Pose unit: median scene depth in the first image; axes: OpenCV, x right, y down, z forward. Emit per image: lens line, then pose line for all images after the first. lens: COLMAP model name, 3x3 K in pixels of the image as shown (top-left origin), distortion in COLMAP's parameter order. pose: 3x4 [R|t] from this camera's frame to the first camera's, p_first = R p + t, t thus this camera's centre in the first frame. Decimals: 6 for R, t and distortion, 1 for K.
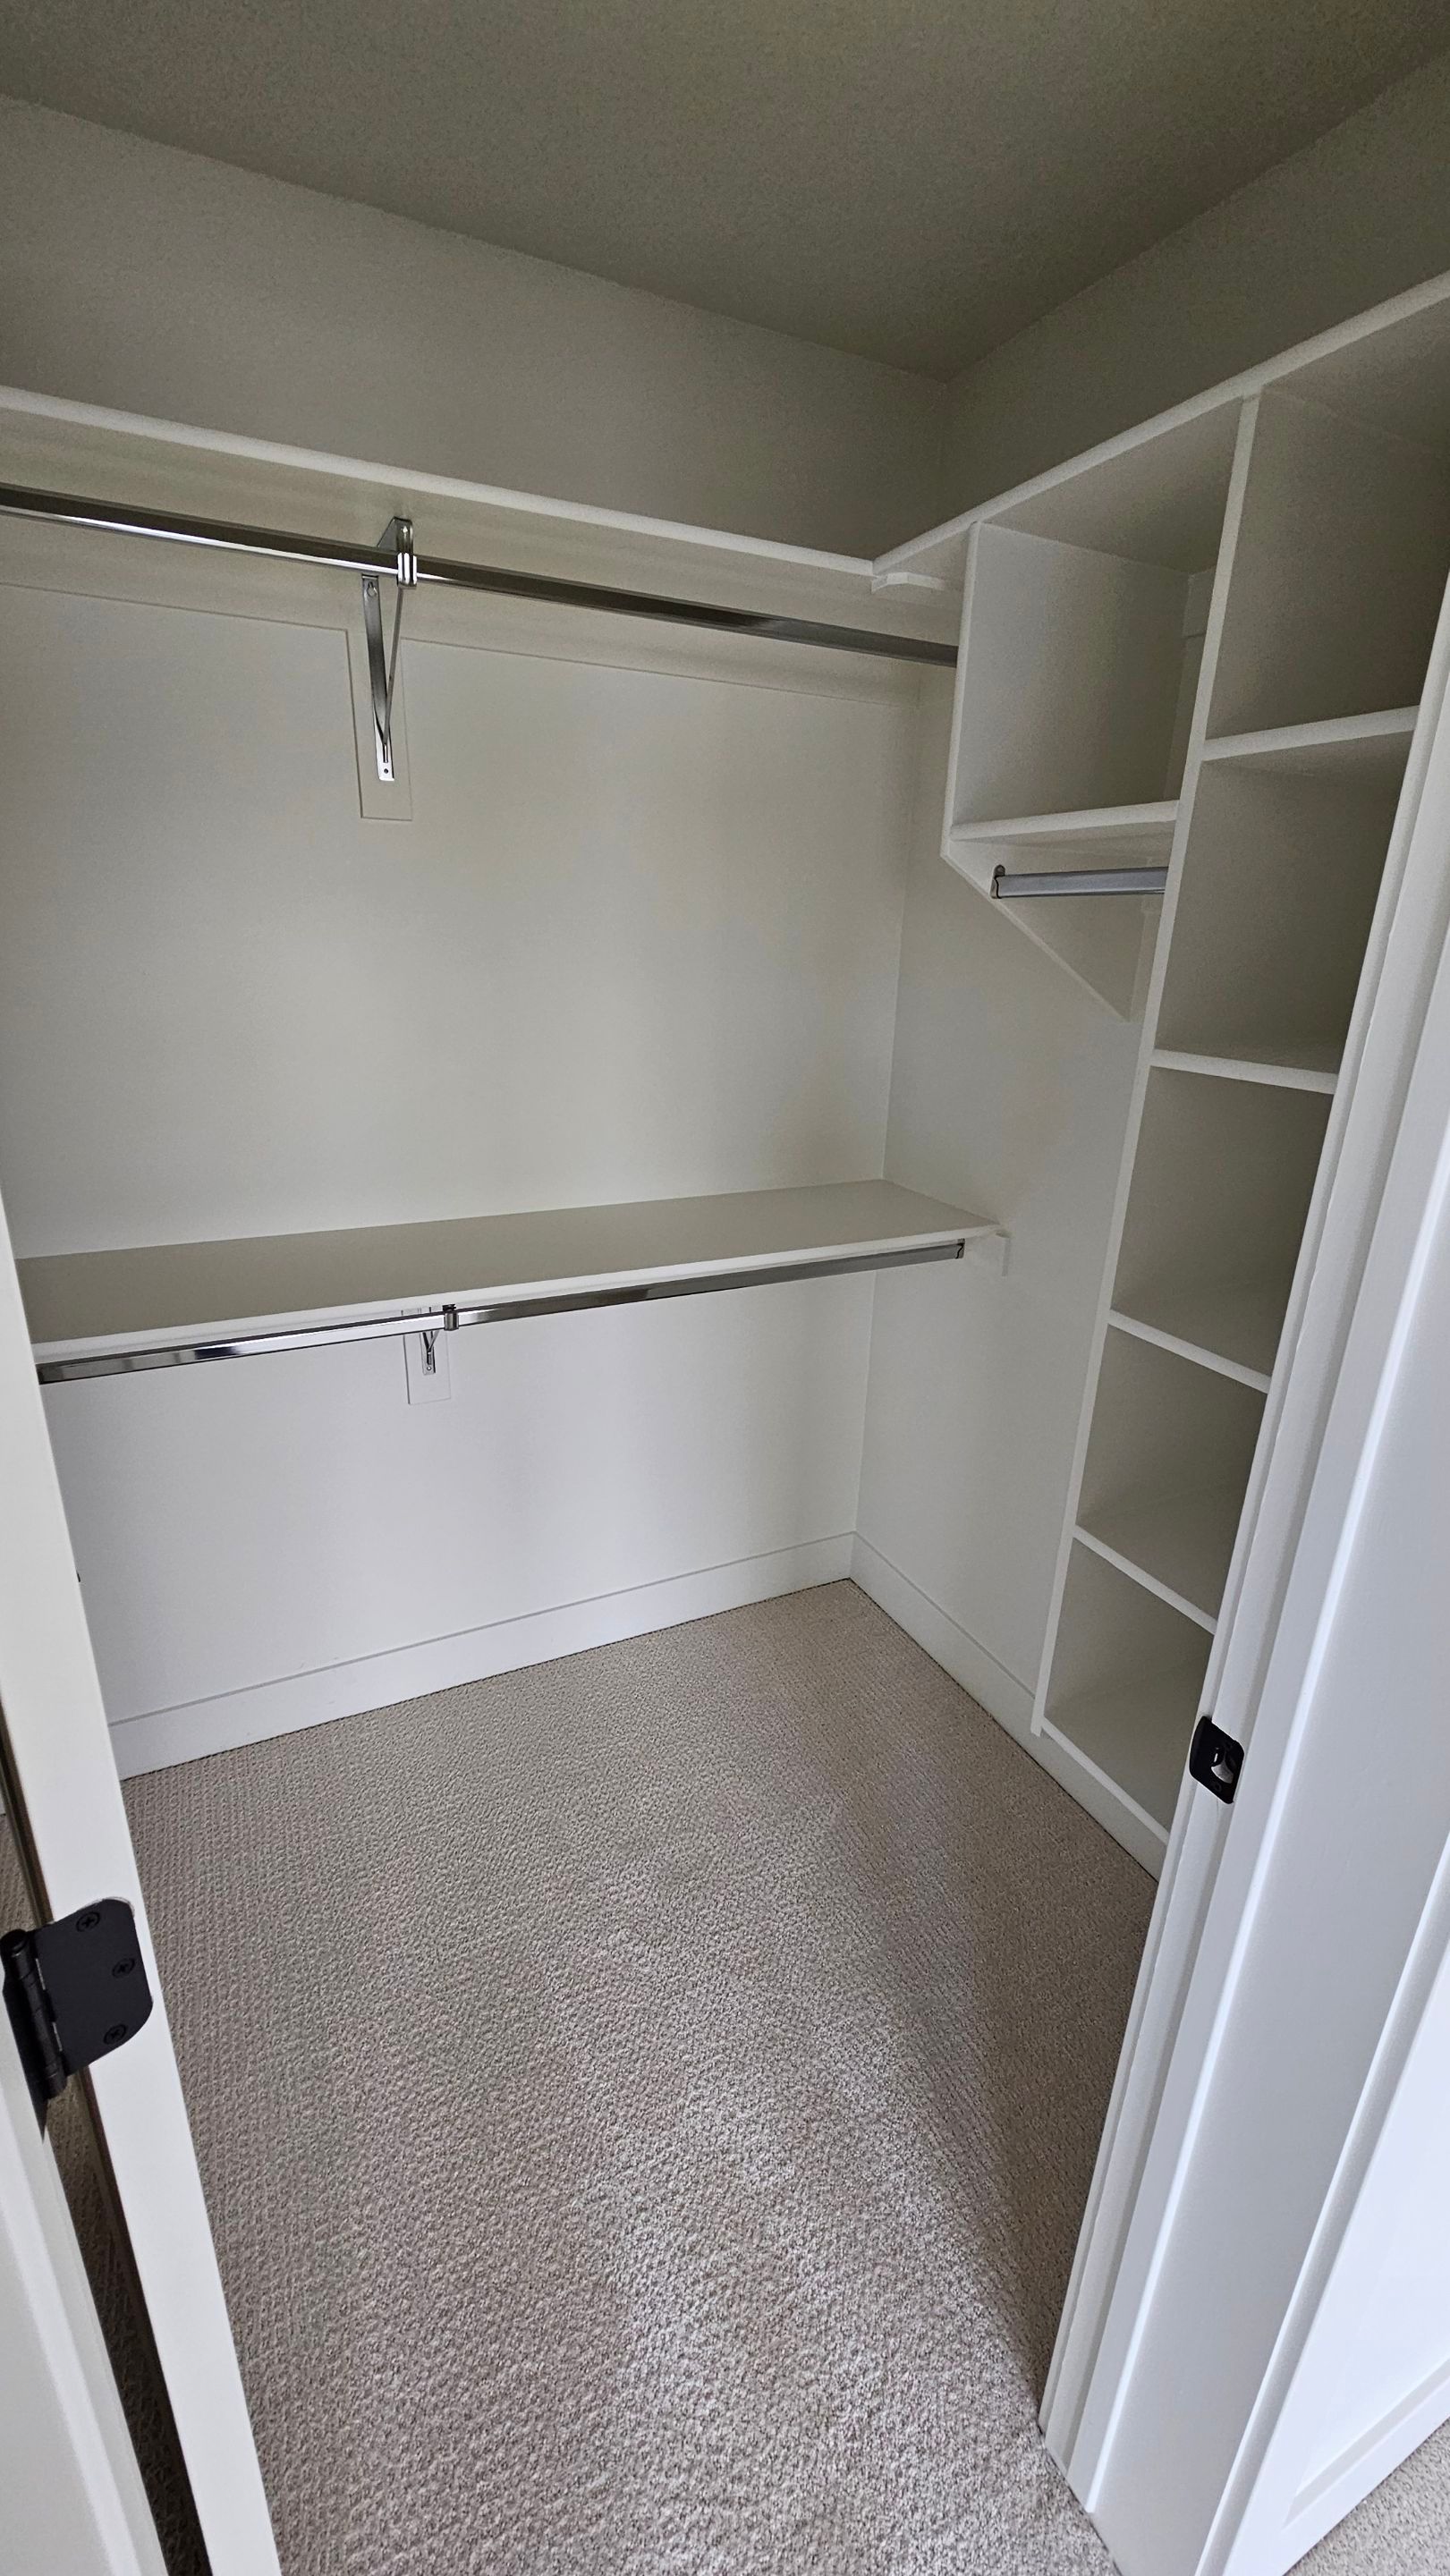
lens RADIAL K [[1048.4, 0, 725.6], [0, 1048.4, 1293.2], [0, 0, 1]] dist [0.002381, -0.001118]
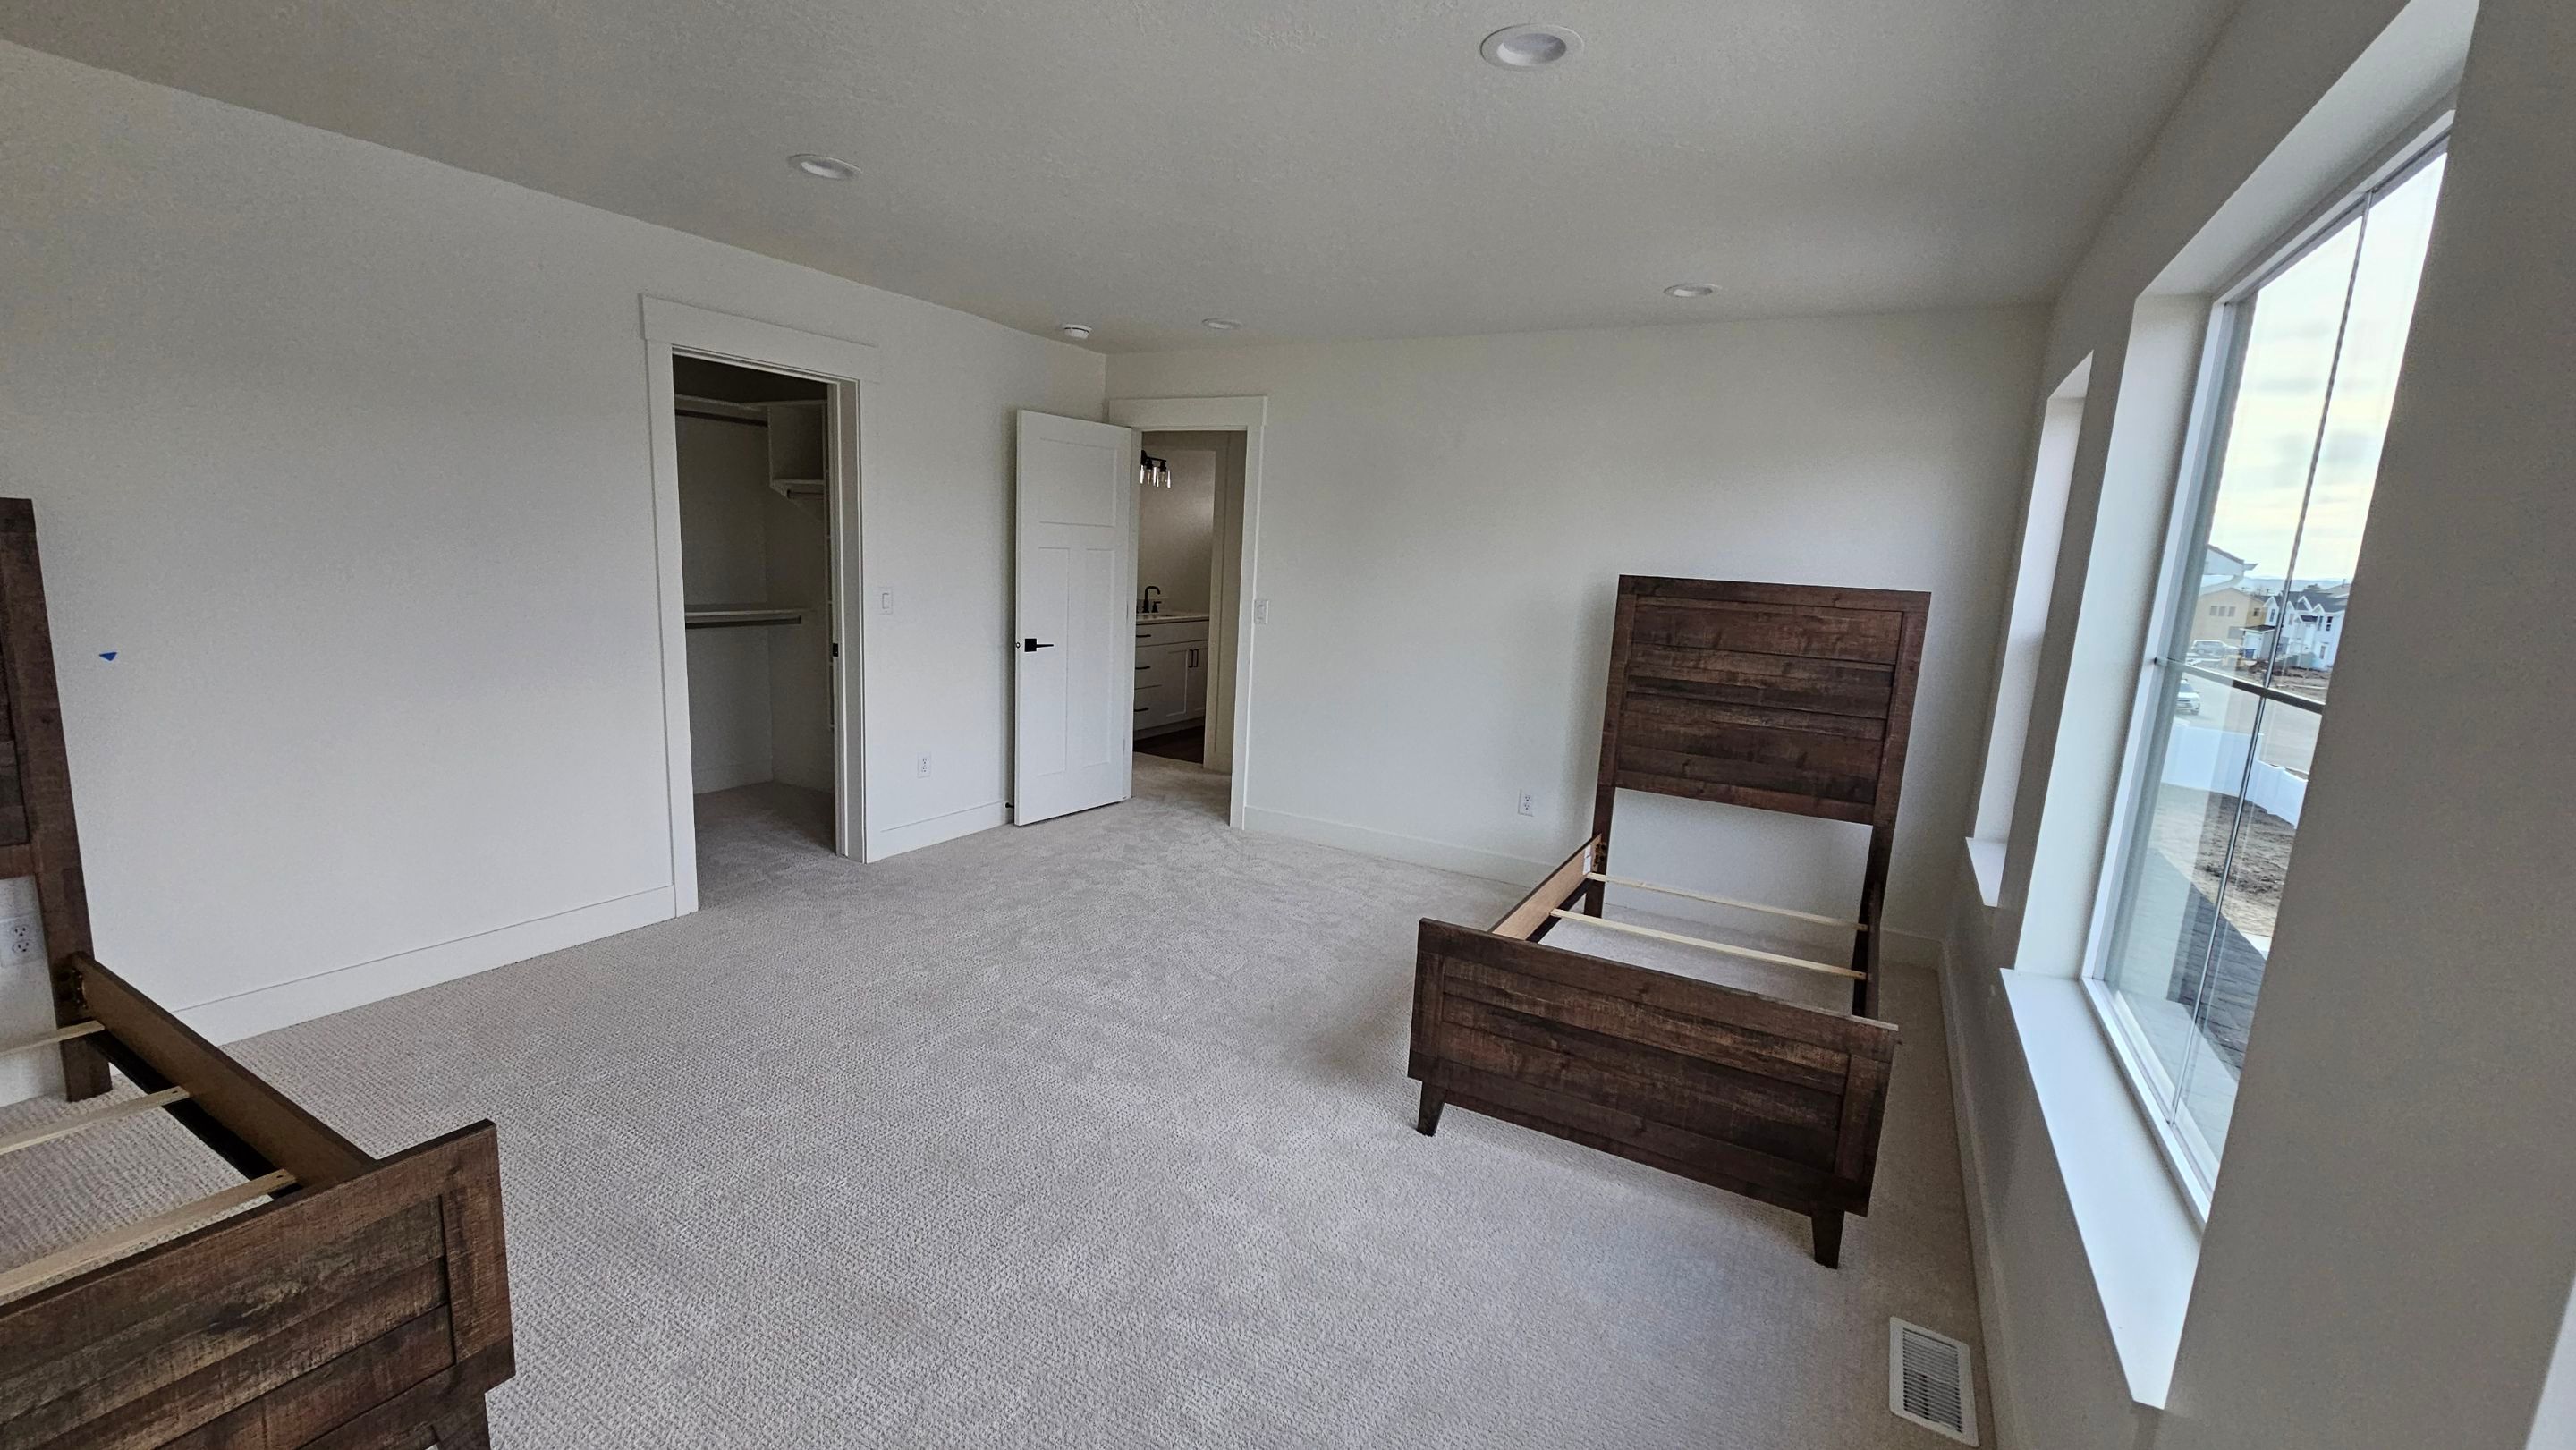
lens RADIAL K [[1048.4, 0, 1287.4], [0, 1048.4, 725.8], [0, 0, 1]] dist [0.002381, -0.001118]
pose [[0.820630, -0.084008, 0.565252, -0.445915], [0.164567, 0.981974, -0.092976, 1.018623], [-0.547252, 0.169321, 0.819662, -2.796907]]
